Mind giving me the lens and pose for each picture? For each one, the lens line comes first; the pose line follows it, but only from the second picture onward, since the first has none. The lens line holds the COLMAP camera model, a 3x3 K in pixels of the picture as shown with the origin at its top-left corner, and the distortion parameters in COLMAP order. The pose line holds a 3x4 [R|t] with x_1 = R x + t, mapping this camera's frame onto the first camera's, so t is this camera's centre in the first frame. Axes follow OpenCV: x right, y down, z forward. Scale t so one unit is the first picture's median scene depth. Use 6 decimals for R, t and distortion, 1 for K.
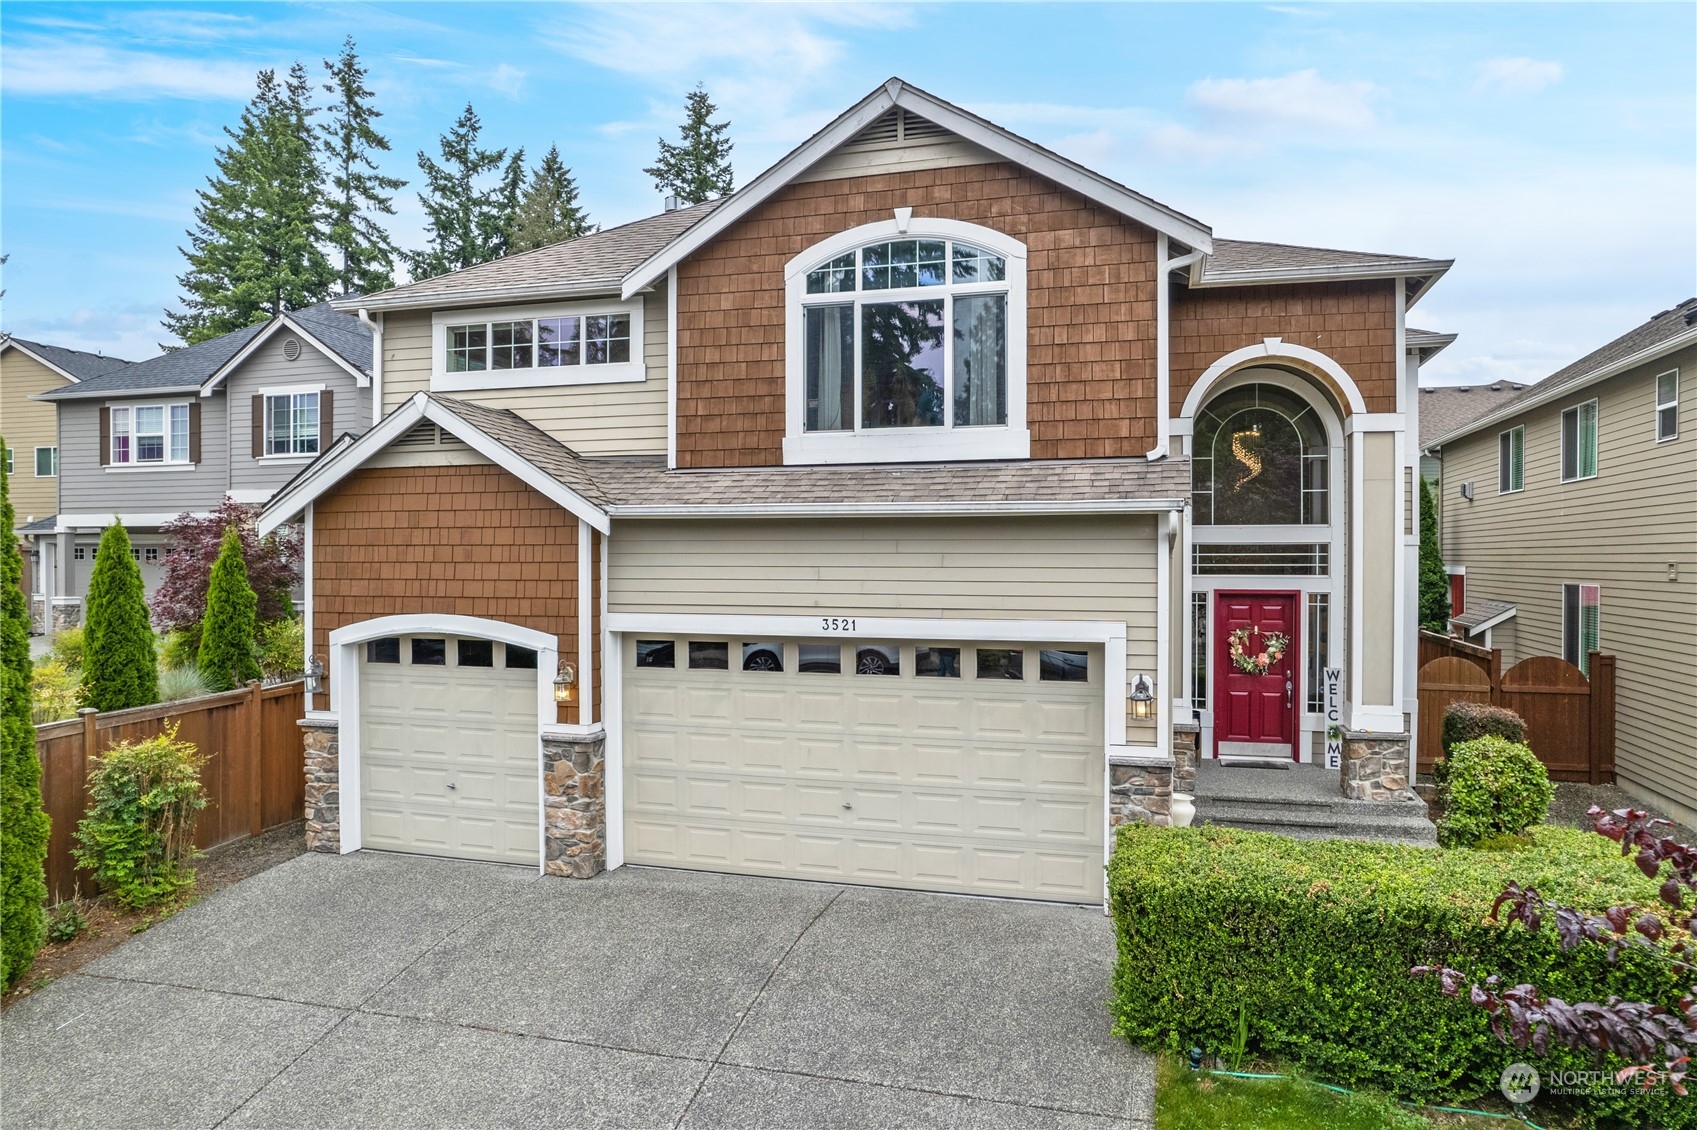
lens RADIAL K [[1040.9, 0, 848.5], [0, 1040.9, 565.0], [0, 0, 1]] dist [-0.096485, 0.086494]
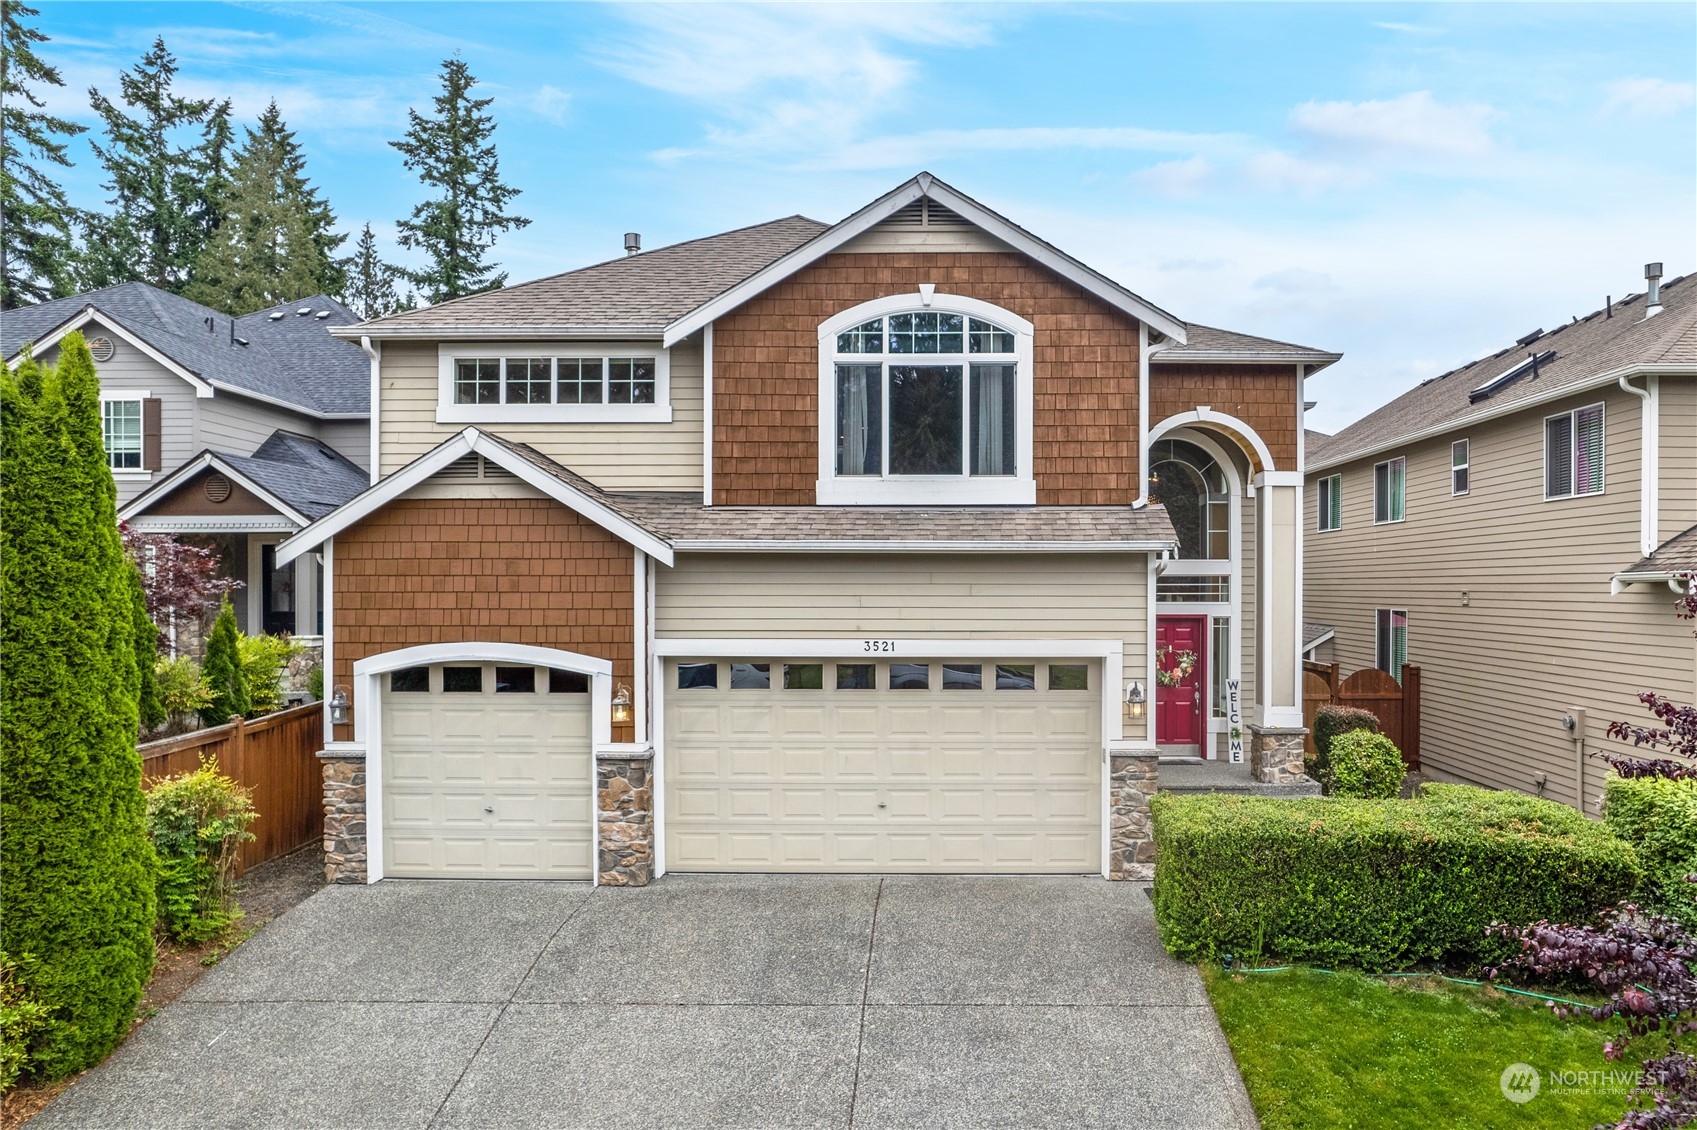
lens RADIAL K [[1164.6, 0, 853.5], [0, 1164.6, 593.3], [0, 0, 1]] dist [-0.095371, 0.100661]
pose [[0.967298, -0.001494, 0.253638, -0.341620], [0.001669, 0.999998, -0.000473, -0.000259], [-0.253637, 0.000881, 0.967299, -0.222093]]
